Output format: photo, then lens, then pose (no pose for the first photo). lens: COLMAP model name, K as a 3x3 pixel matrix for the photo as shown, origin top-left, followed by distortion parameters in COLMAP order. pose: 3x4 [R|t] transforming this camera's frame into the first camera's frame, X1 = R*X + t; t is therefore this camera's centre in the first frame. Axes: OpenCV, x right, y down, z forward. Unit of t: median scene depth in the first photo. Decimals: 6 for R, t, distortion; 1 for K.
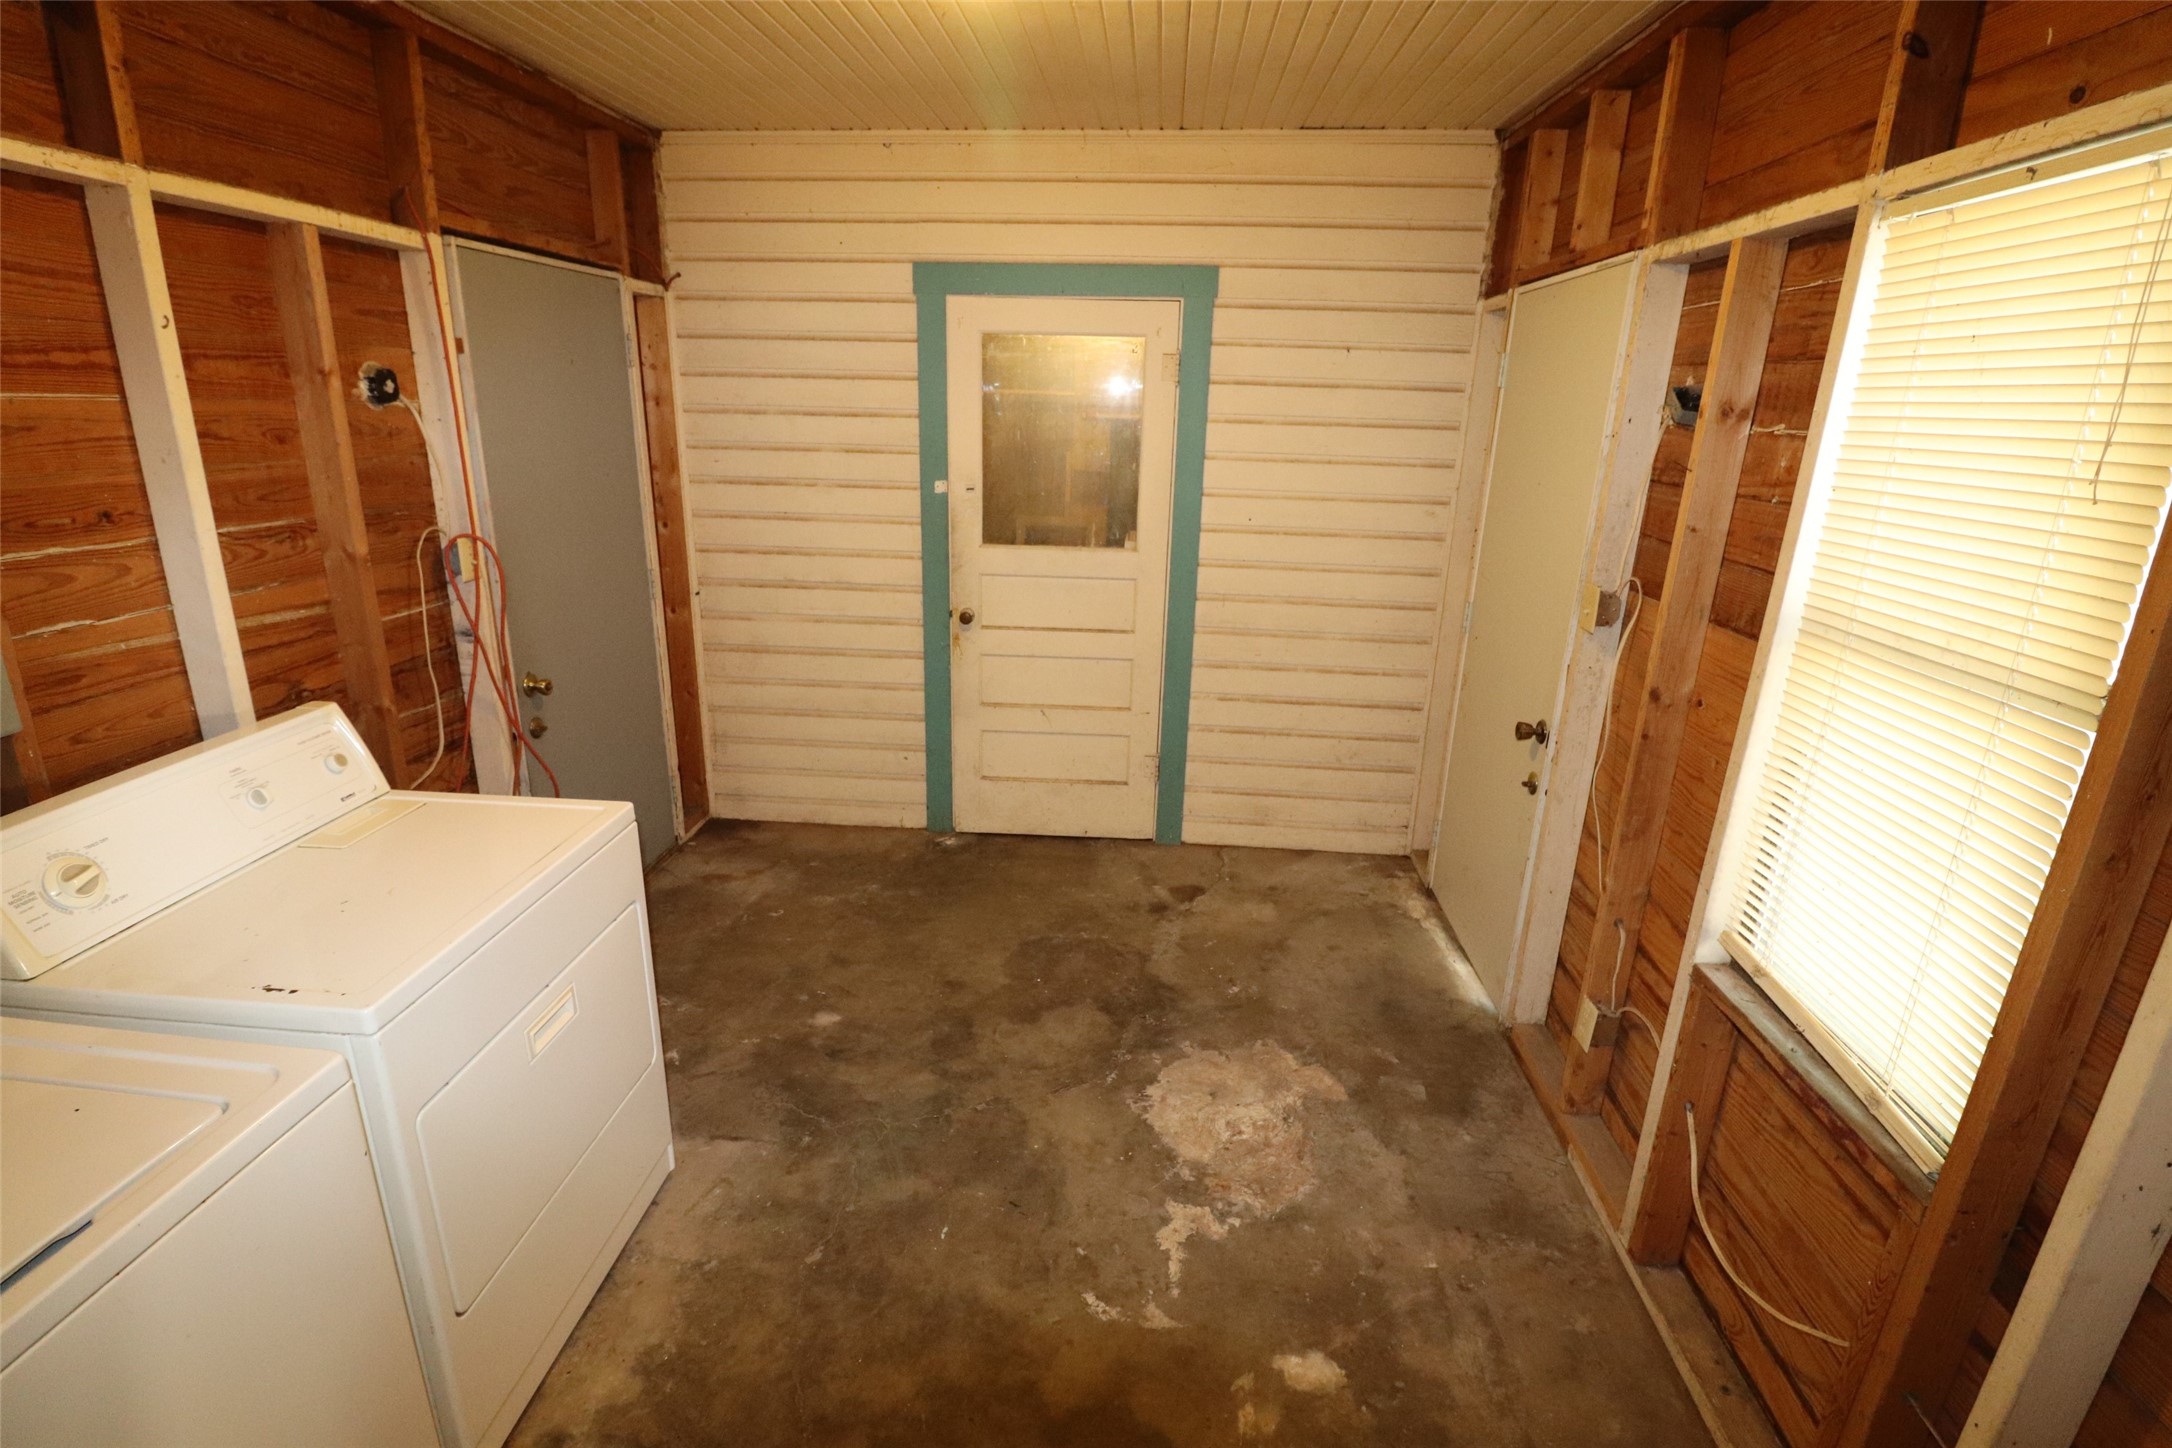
lens RADIAL K [[1006.1, 0, 1074.7], [0, 1006.1, 711.4], [0, 0, 1]] dist [-0.002400, -0.013455]
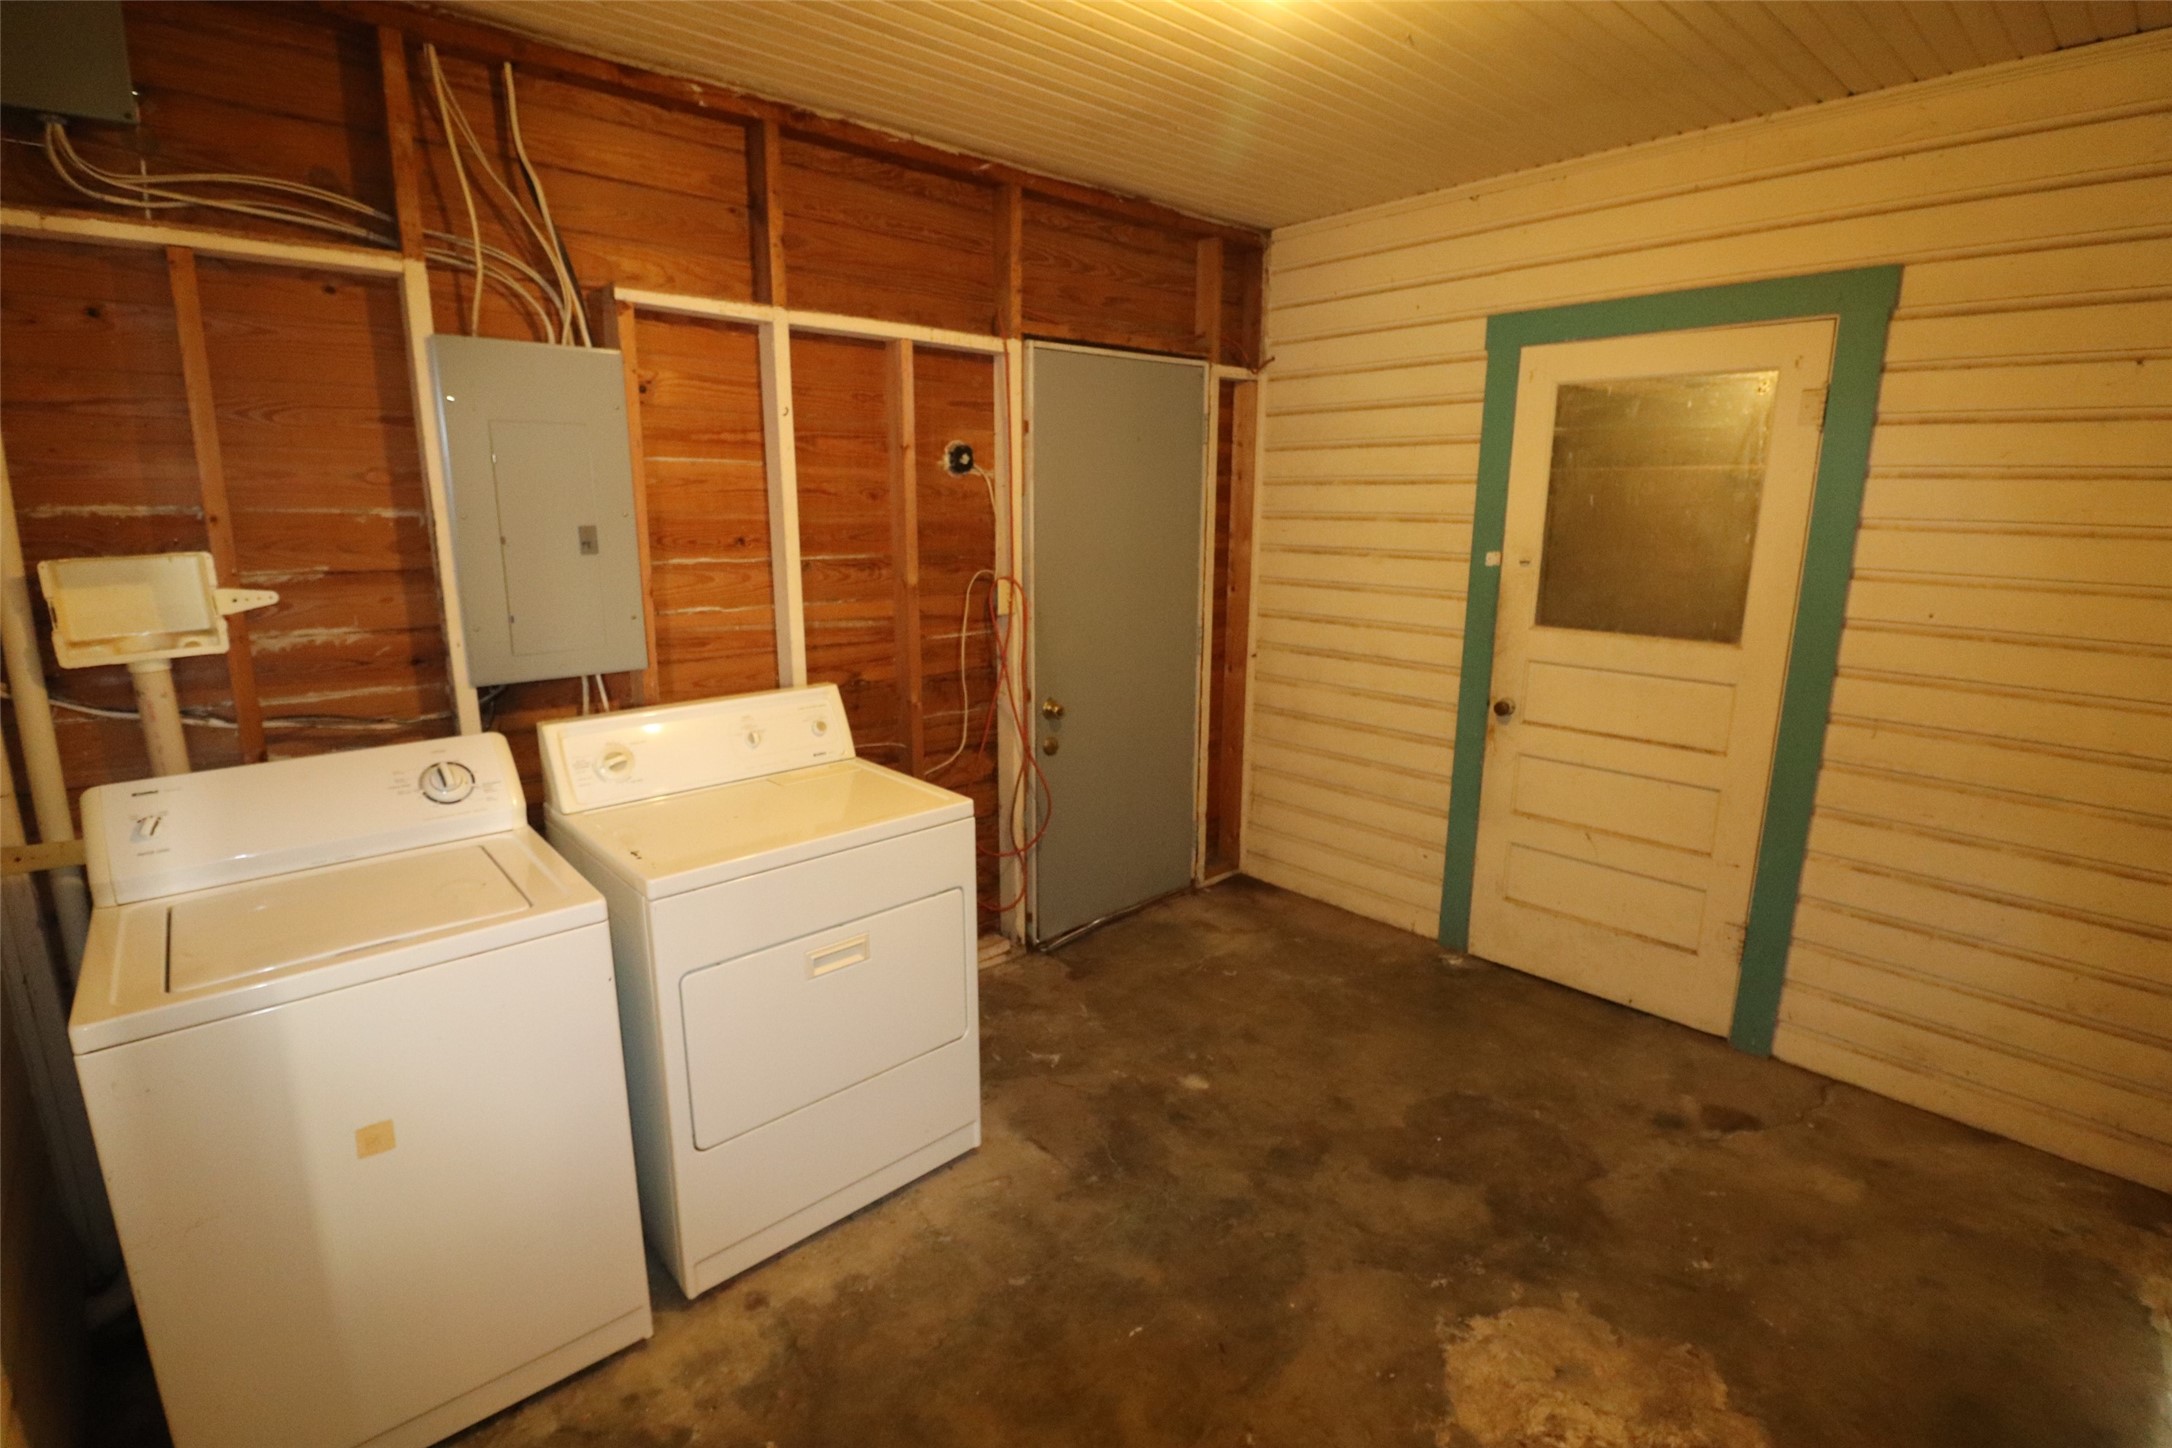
lens RADIAL K [[1006.1, 0, 1074.7], [0, 1006.1, 711.4], [0, 0, 1]] dist [-0.002400, -0.013455]
pose [[0.724011, 0.123500, -0.678643, 0.244436], [-0.187642, 0.982003, -0.021481, -0.003057], [0.663776, 0.142894, 0.734154, 0.136794]]
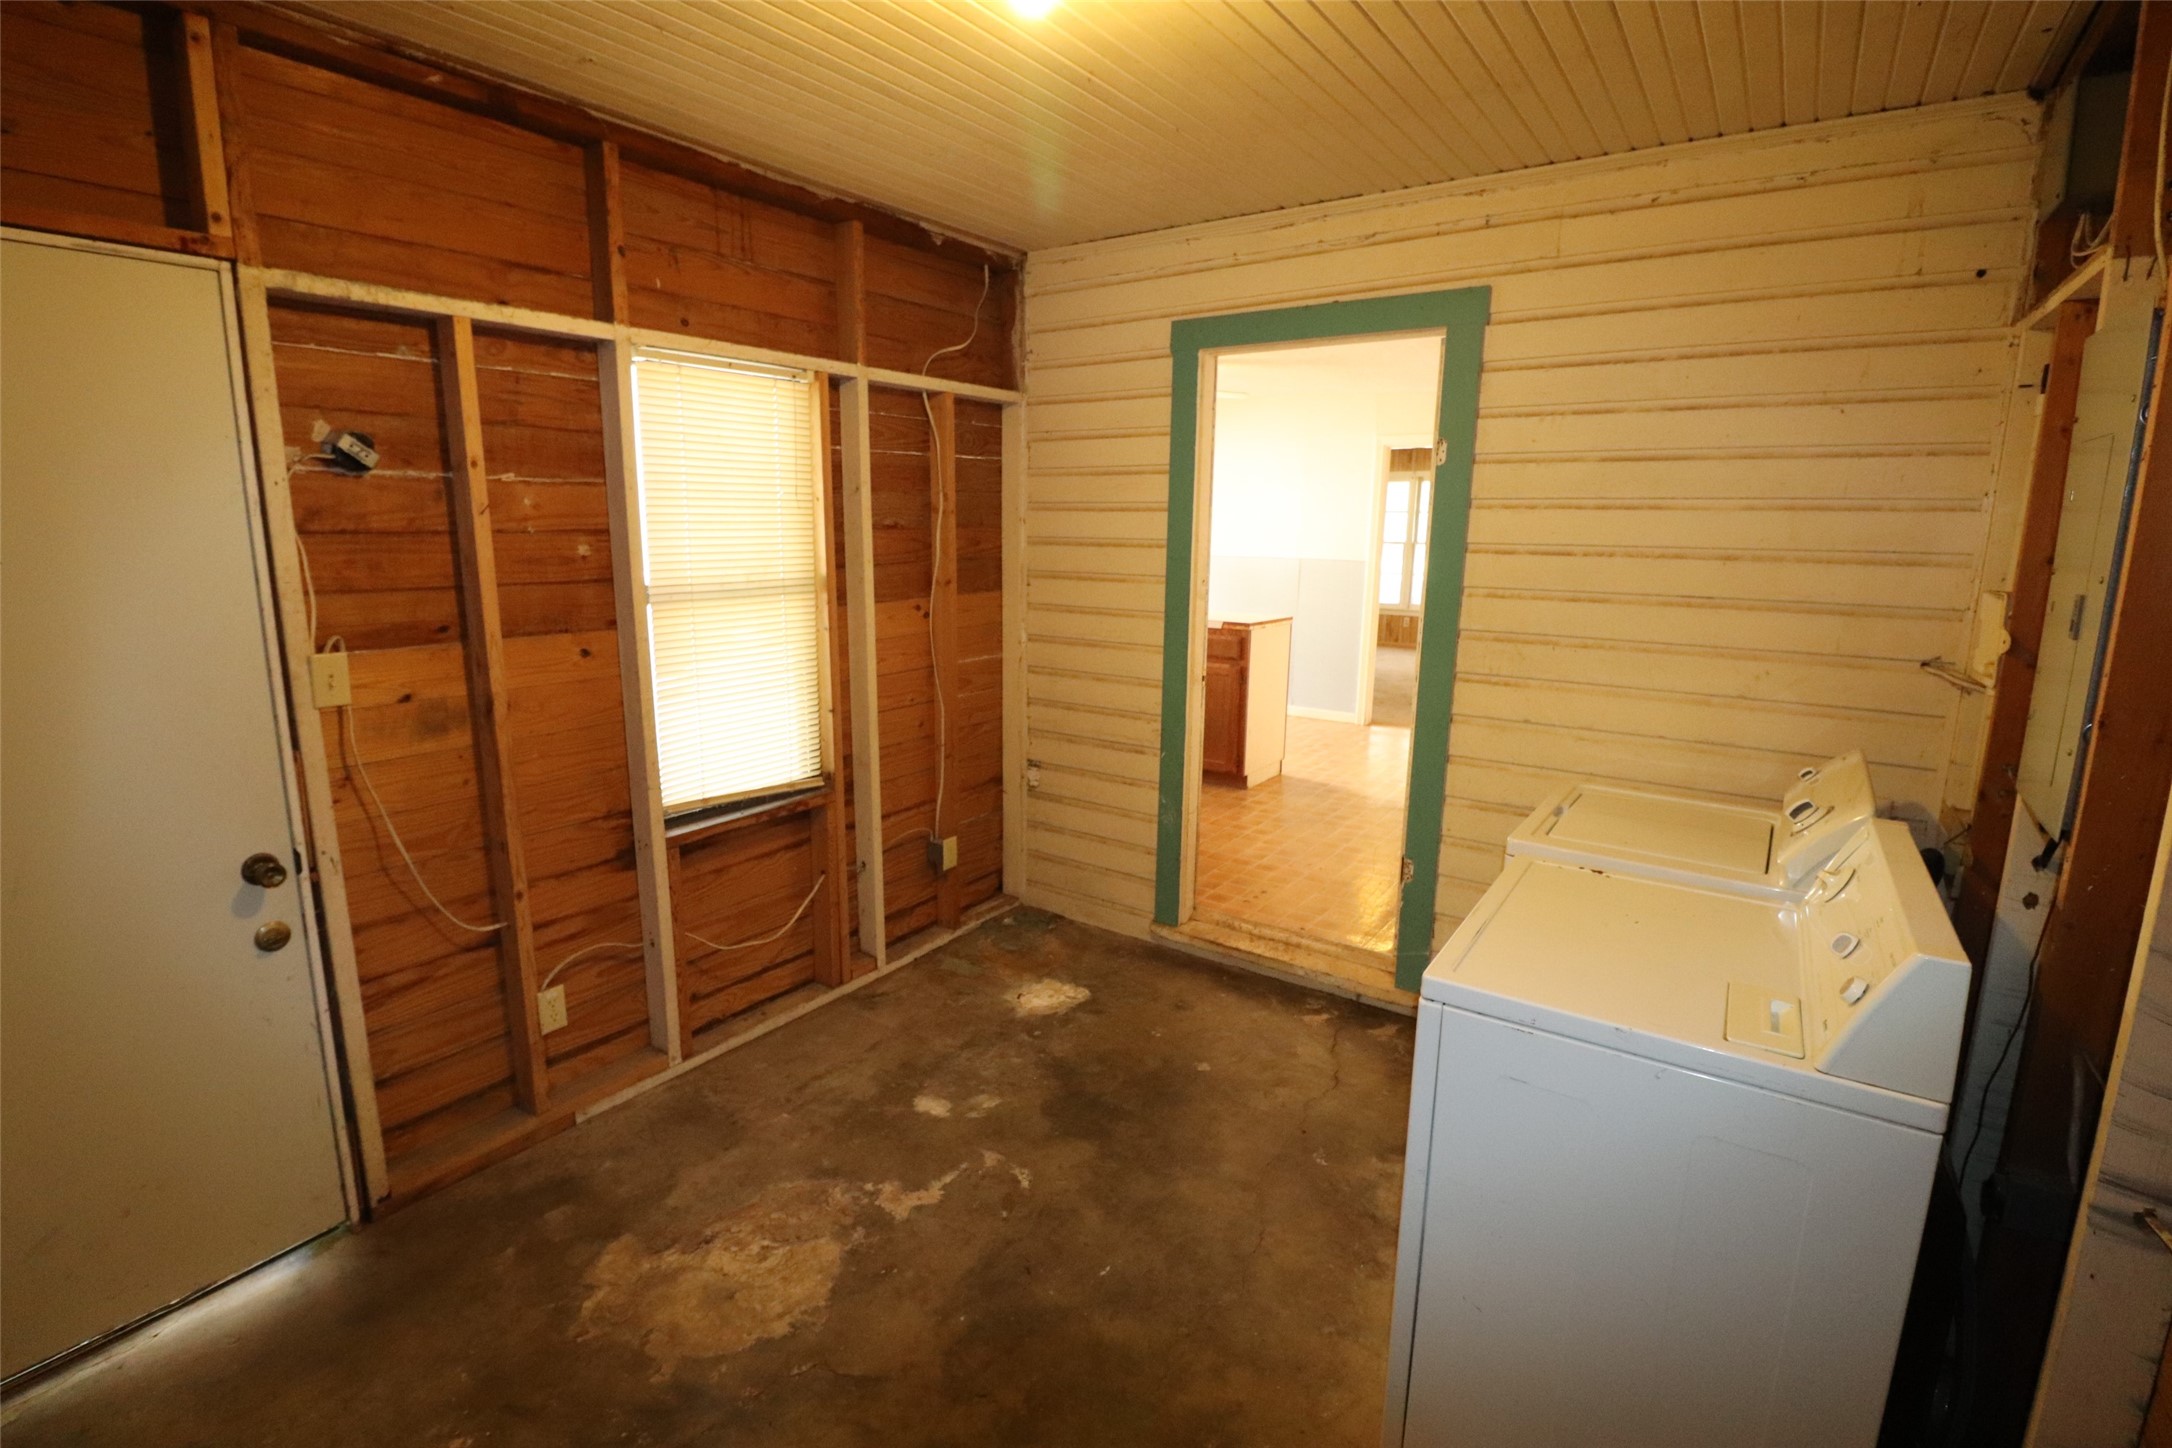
lens RADIAL K [[1006.1, 0, 1074.7], [0, 1006.1, 711.4], [0, 0, 1]] dist [-0.002400, -0.013455]
pose [[-0.861280, -0.129739, 0.491288, -0.341183], [0.119403, 0.888107, 0.443857, -0.283053], [-0.493902, 0.440947, -0.749418, 0.984264]]
